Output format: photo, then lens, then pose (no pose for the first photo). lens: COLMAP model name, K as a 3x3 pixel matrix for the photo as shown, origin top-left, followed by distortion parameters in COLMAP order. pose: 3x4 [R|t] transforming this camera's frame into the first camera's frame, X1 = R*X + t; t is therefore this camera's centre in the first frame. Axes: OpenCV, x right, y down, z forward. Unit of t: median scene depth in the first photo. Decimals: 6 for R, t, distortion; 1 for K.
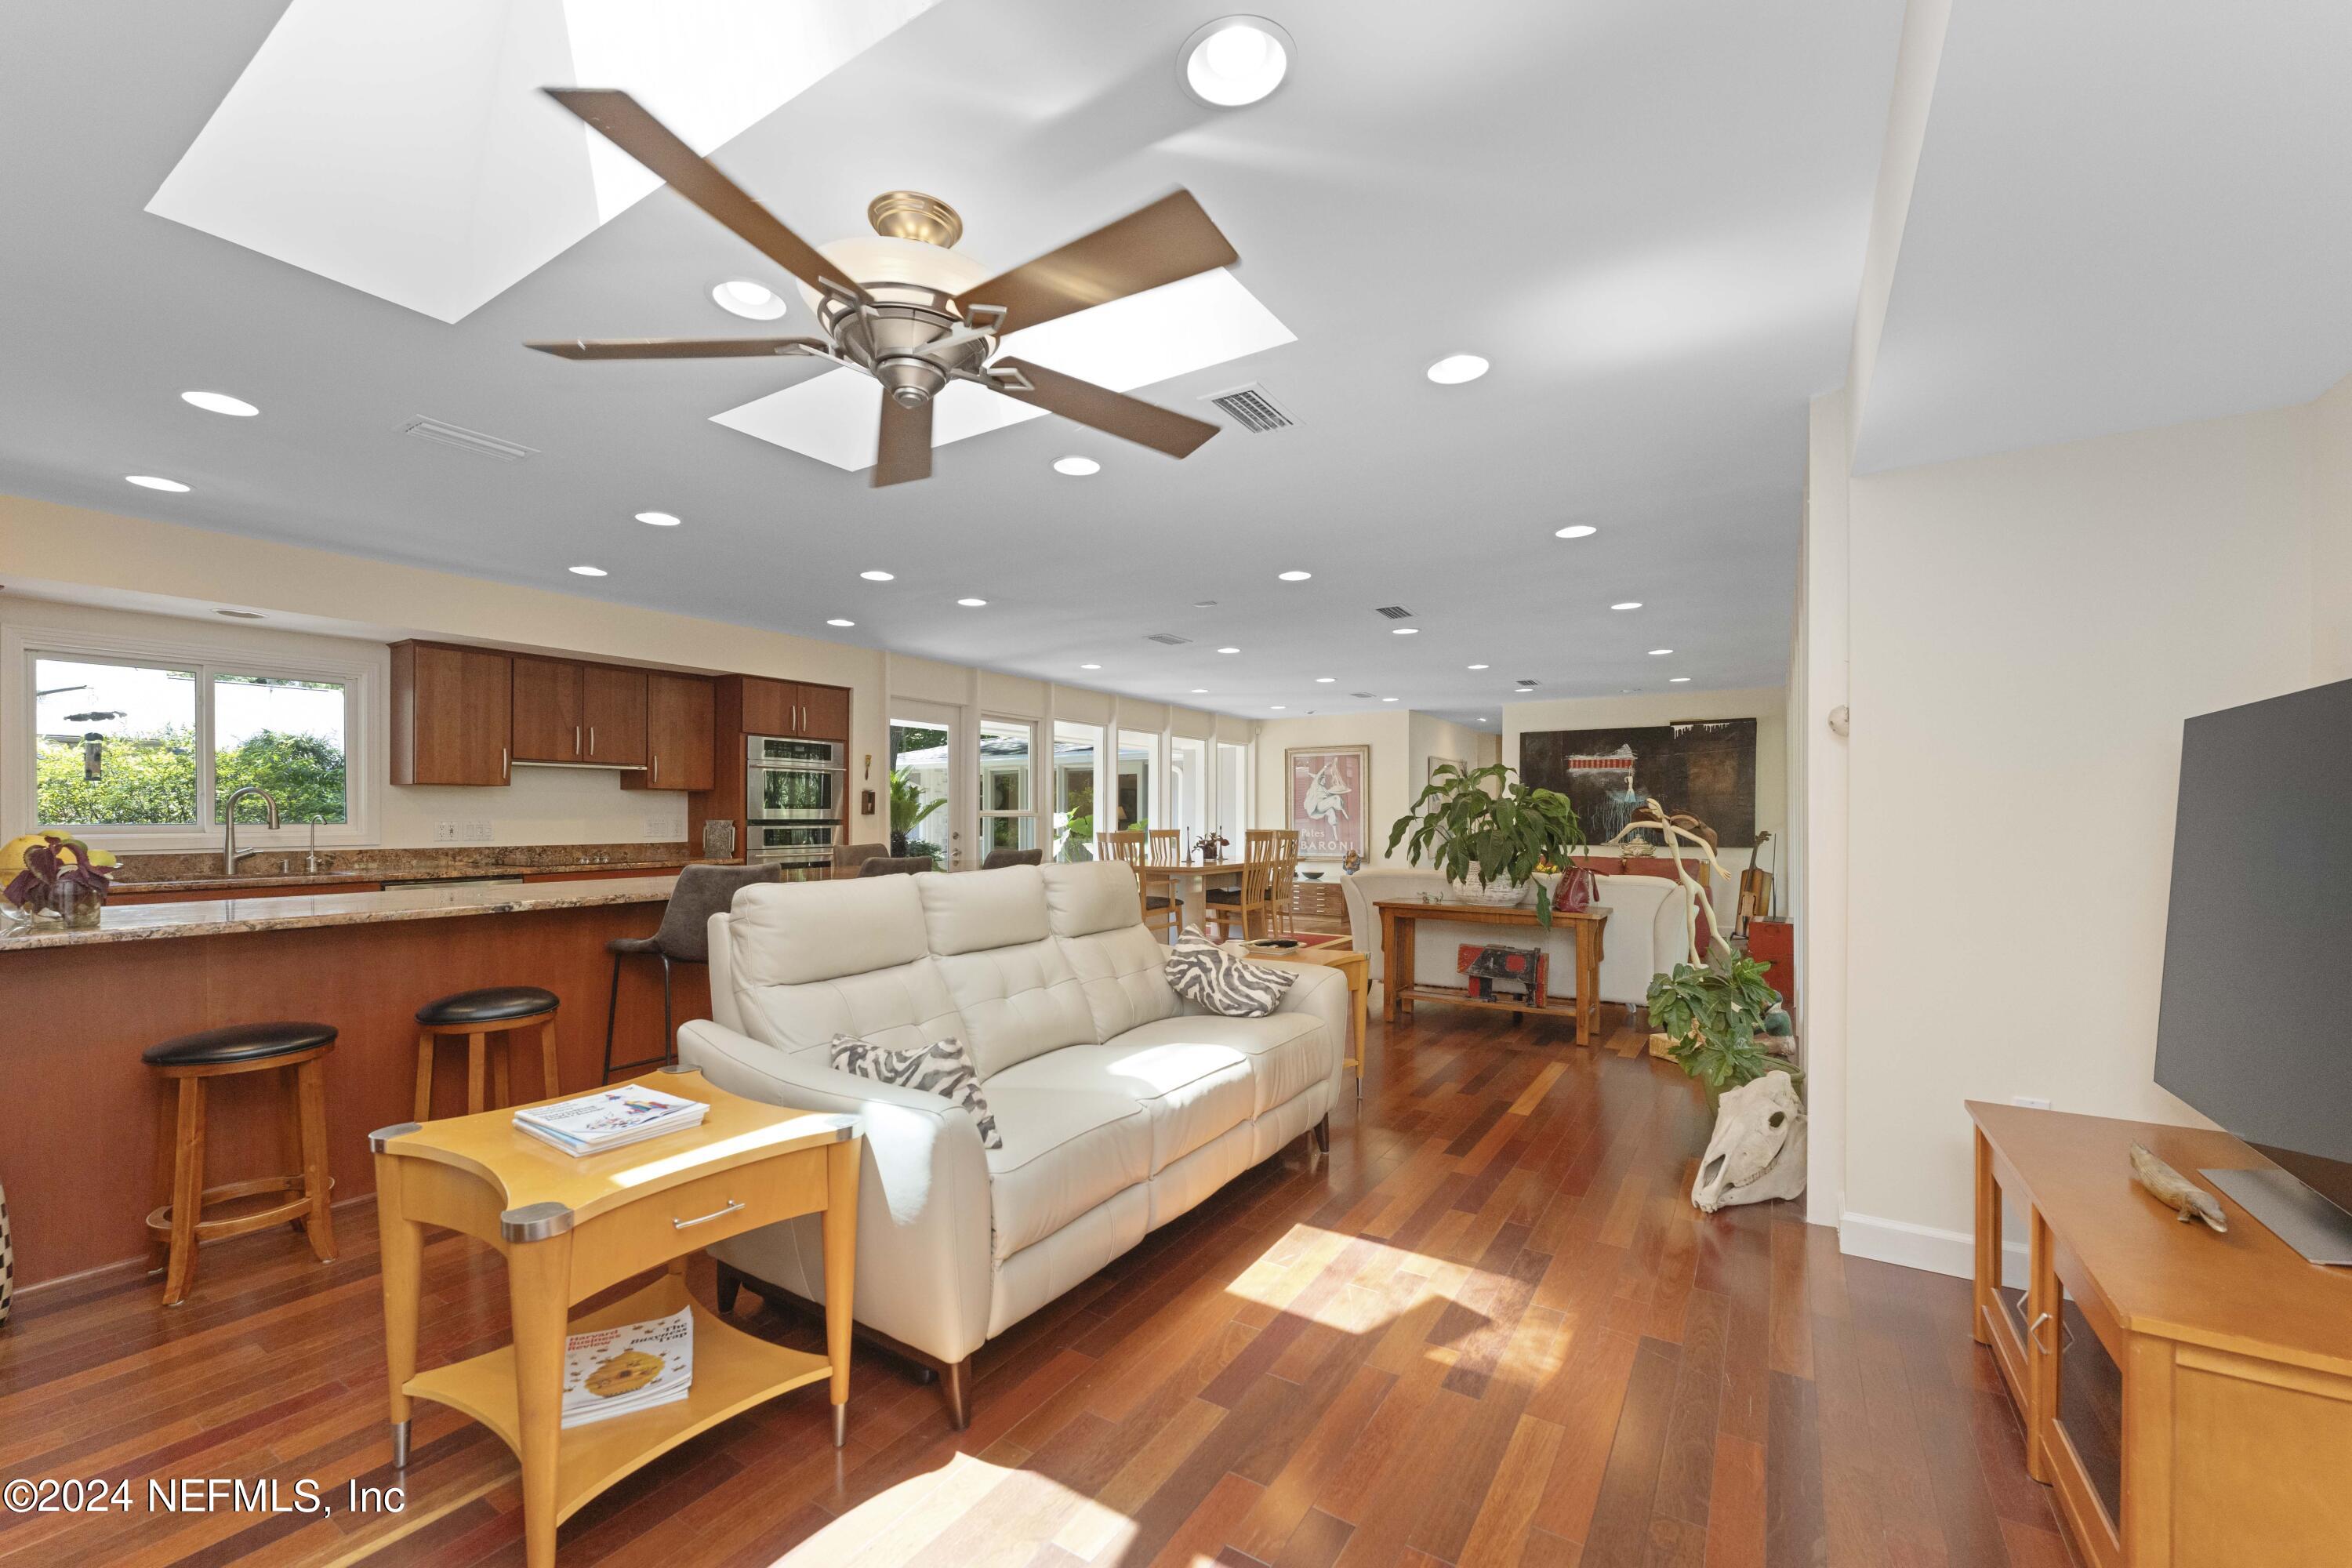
lens RADIAL K [[945.0, 0, 1168.9], [0, 945.0, 851.3], [0, 0, 1]] dist [-0.002166, 0.000121]
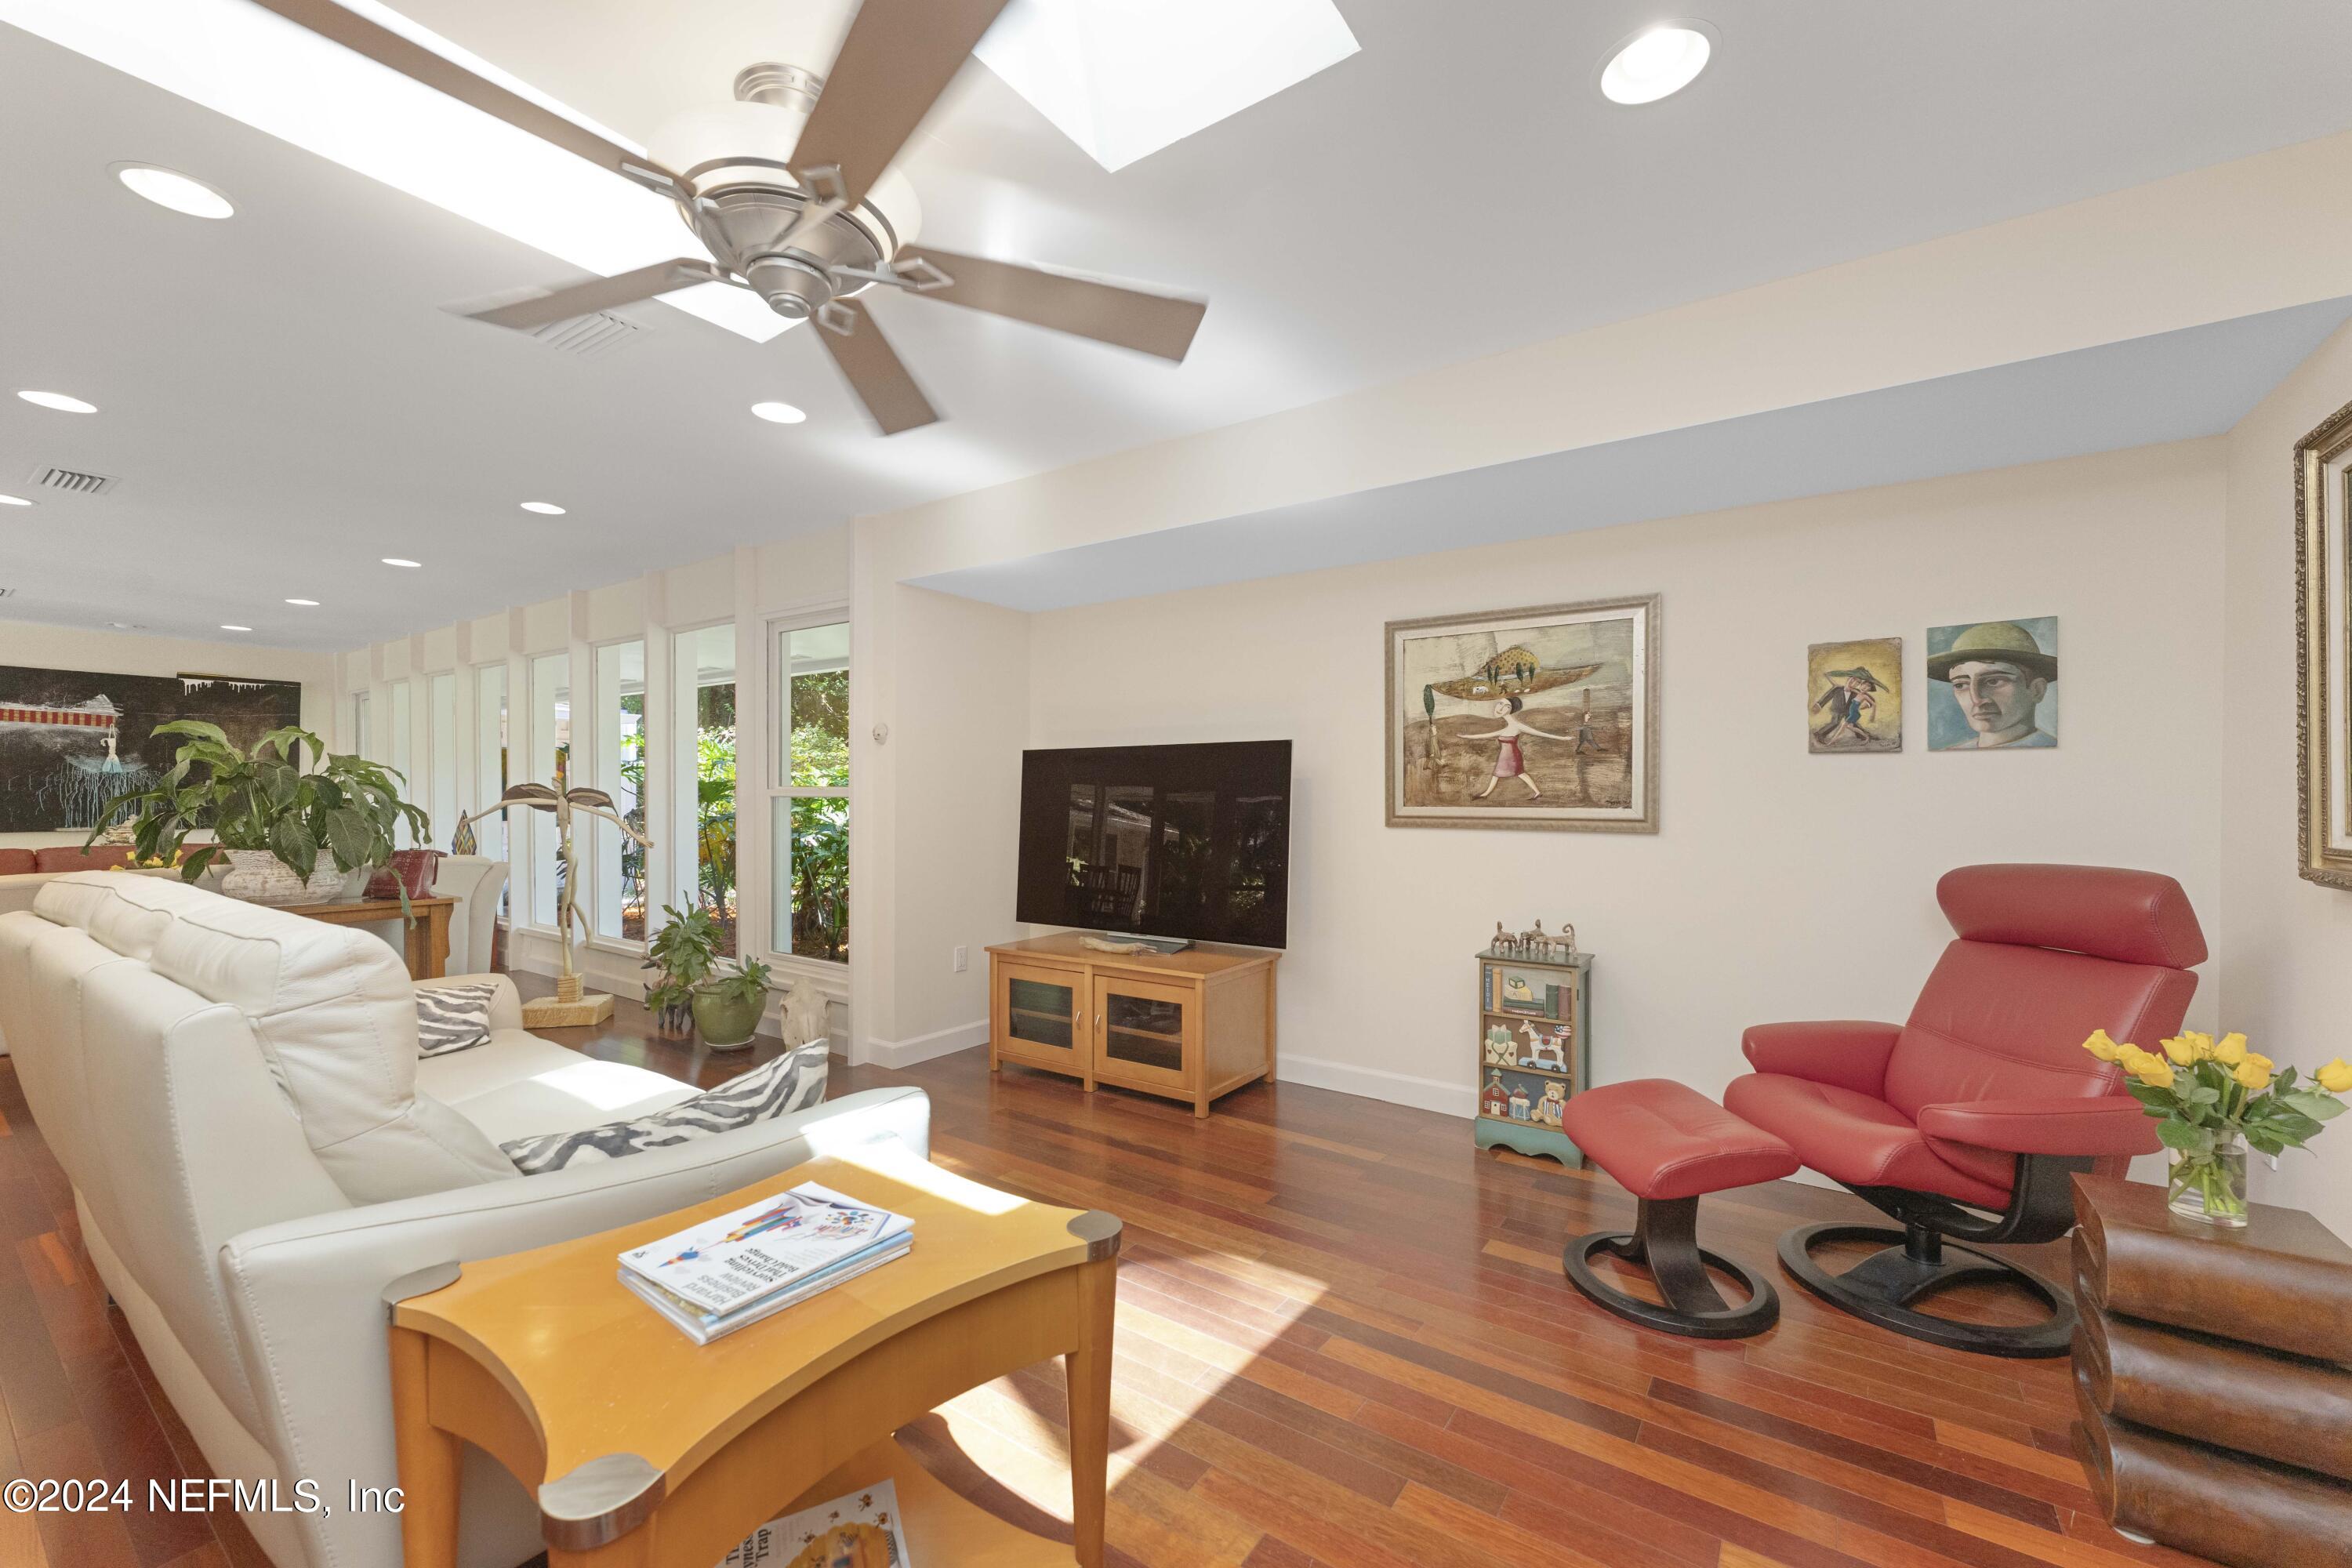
lens RADIAL K [[939.6, 0, 1176.0], [0, 939.6, 790.7], [0, 0, 1]] dist [0.000823, -0.000417]
pose [[0.040166, 0.003120, 0.999188, -0.227535], [0.033642, 0.999424, -0.004473, -0.005525], [-0.998627, 0.033794, 0.040038, 0.123693]]
